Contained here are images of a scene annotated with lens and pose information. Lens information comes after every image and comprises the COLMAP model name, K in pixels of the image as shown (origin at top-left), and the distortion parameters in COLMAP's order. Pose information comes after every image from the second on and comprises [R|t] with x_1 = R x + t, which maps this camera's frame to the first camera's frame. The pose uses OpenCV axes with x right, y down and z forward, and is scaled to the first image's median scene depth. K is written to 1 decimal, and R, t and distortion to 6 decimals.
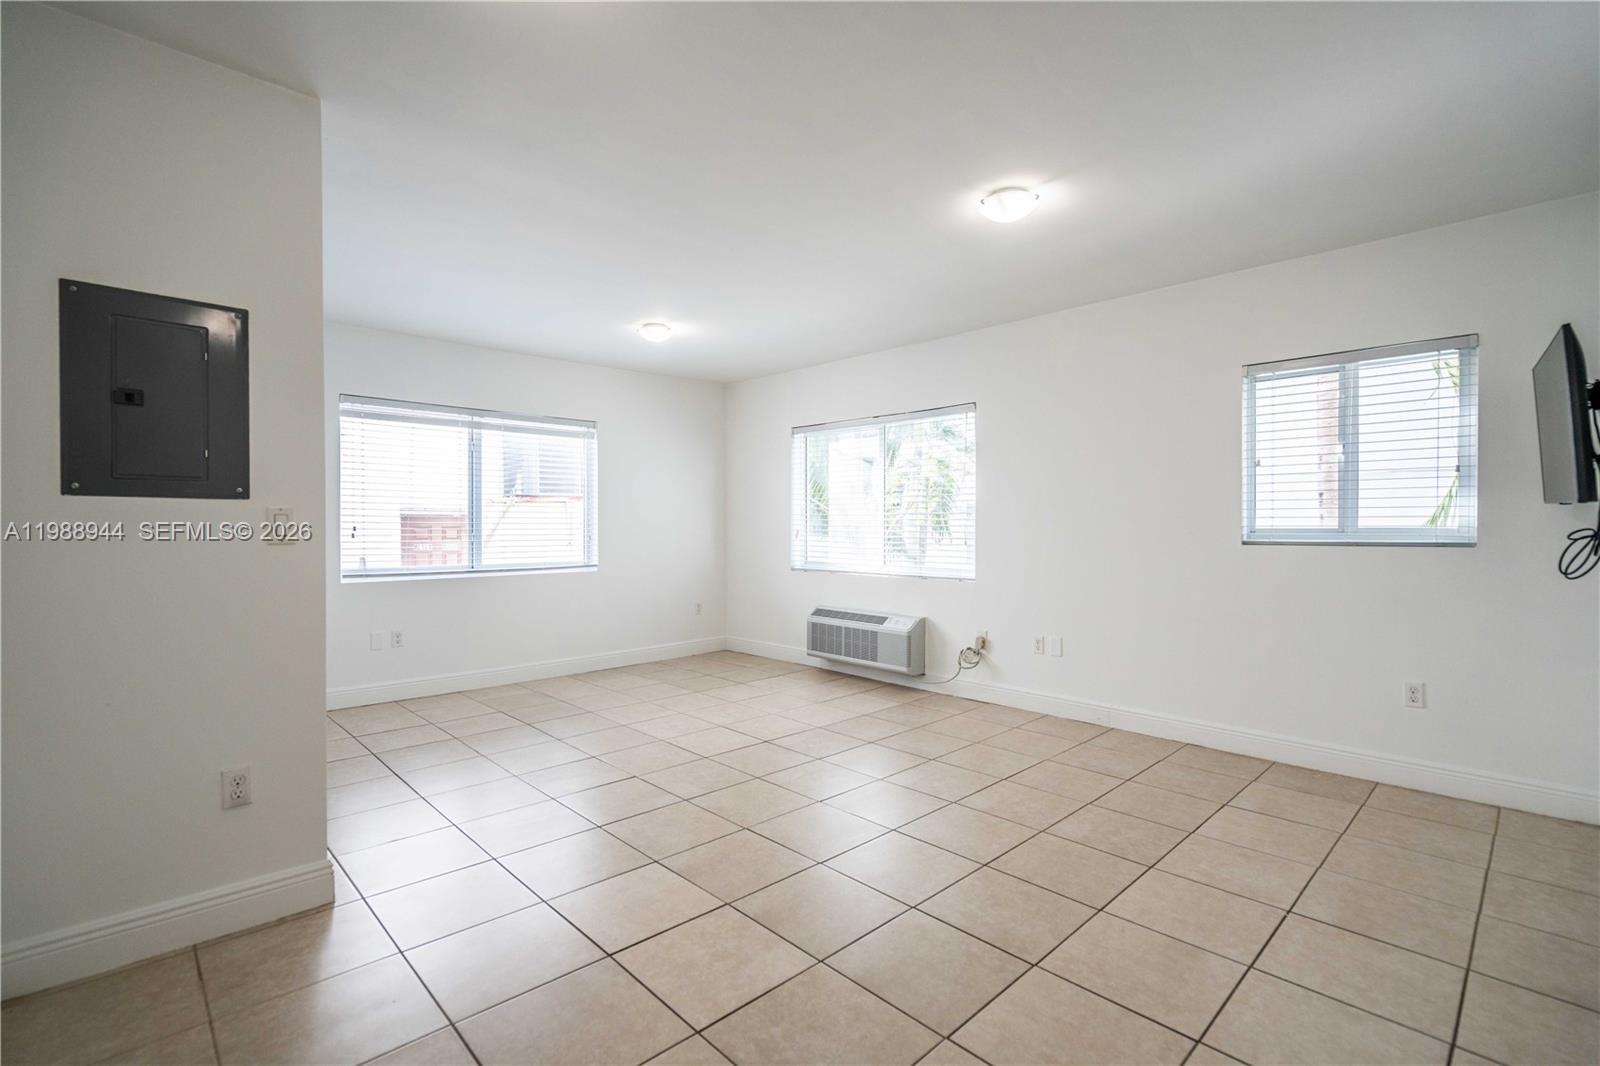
lens RADIAL K [[728.7, 0, 800.0], [0, 728.7, 533.0], [0, 0, 1]] dist [0.001273, -0.000314]
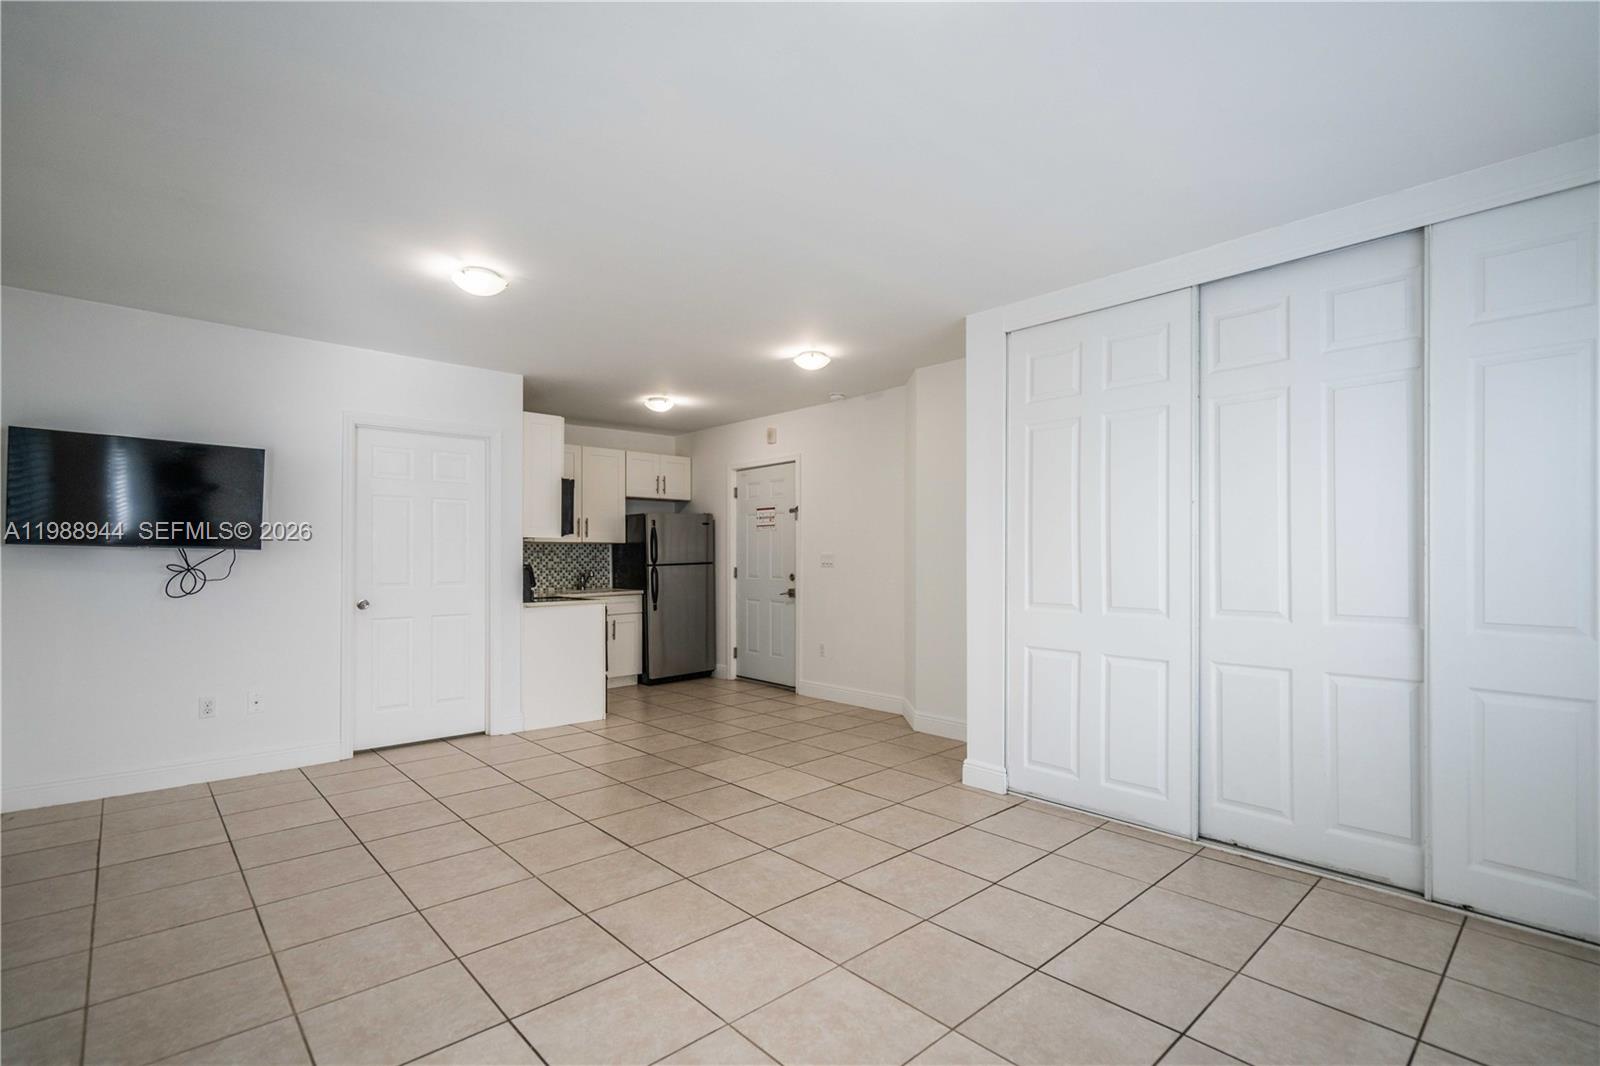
lens RADIAL K [[734.1, 0, 814.5], [0, 734.1, 550.2], [0, 0, 1]] dist [-0.001602, 0.000295]
pose [[-0.999828, -0.000118, 0.018569, -0.161748], [-0.000114, 1.000000, 0.000230, -0.020042], [-0.018569, 0.000228, -0.999828, 1.365413]]
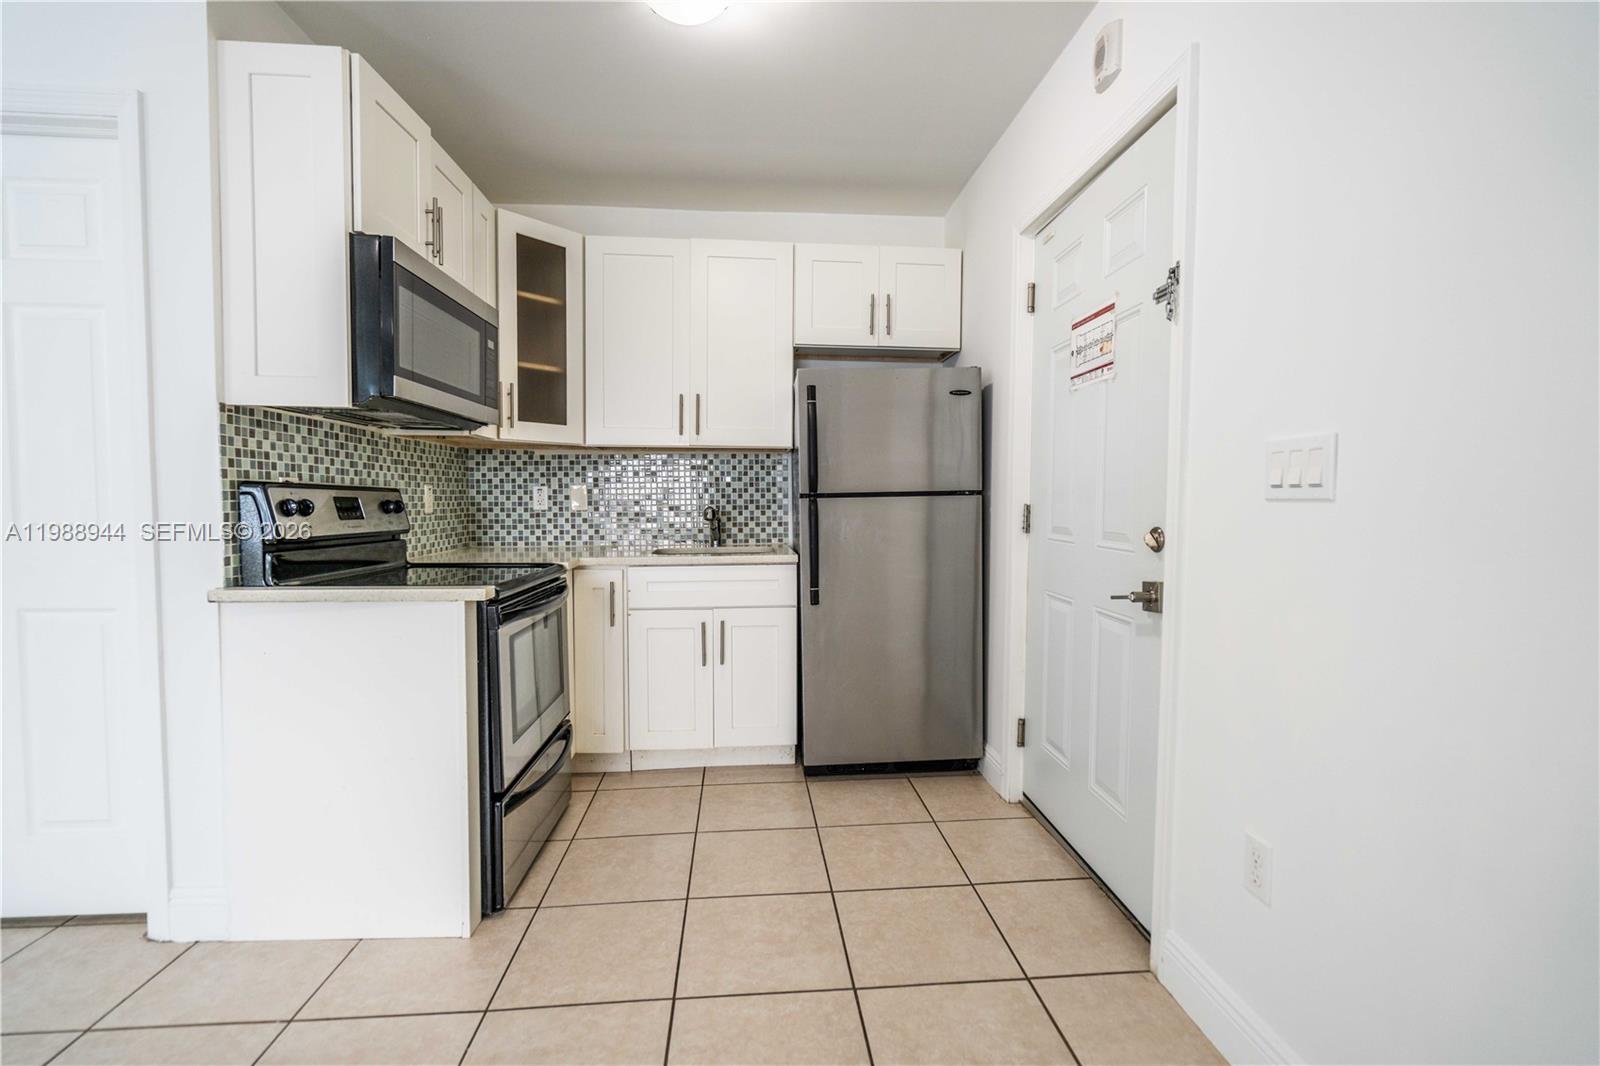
lens RADIAL K [[739.9, 0, 800.0], [0, 739.9, 533.0], [0, 0, 1]] dist [0.000483, -0.000092]
pose [[-0.772983, -0.036576, 0.633371, -0.195423], [-0.001291, 0.998425, 0.056082, 0.007842], [-0.634425, 0.042533, -0.771813, 0.351084]]
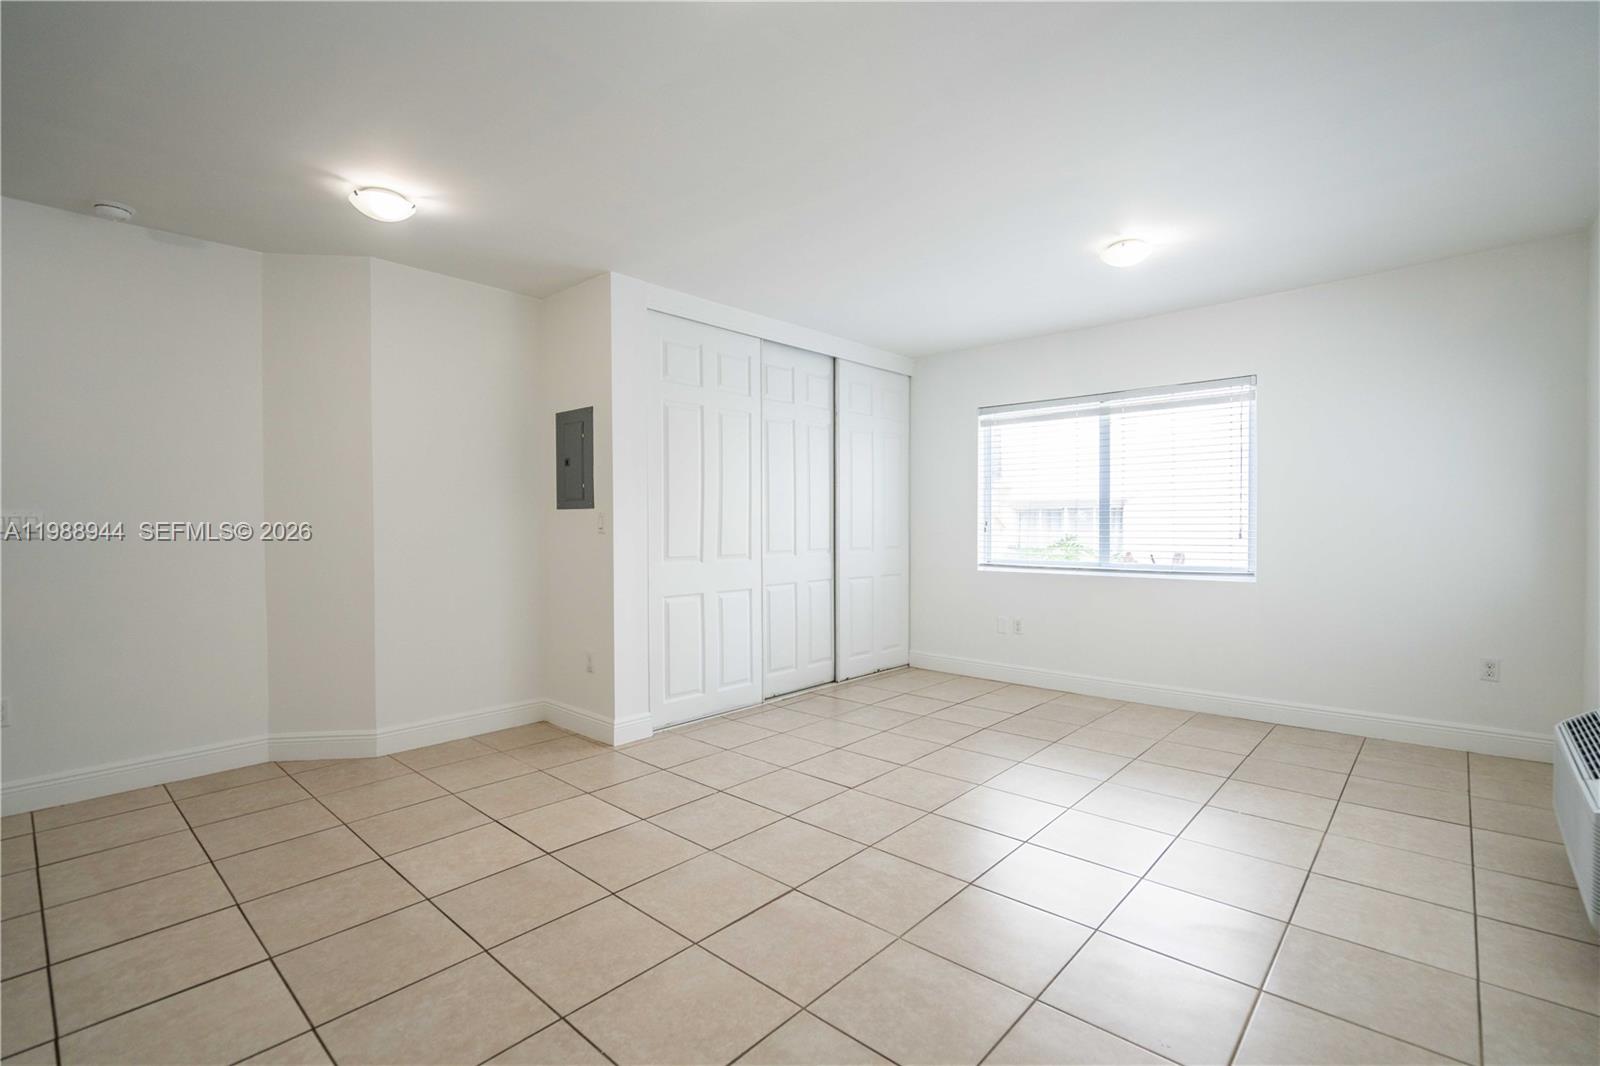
lens RADIAL K [[728.7, 0, 800.0], [0, 728.7, 533.0], [0, 0, 1]] dist [0.001273, -0.000314]
pose [[0.066509, 0.011067, -0.997724, 0.530733], [-0.004600, 0.999931, 0.010784, -0.002831], [0.997775, 0.003872, 0.066555, 0.660633]]
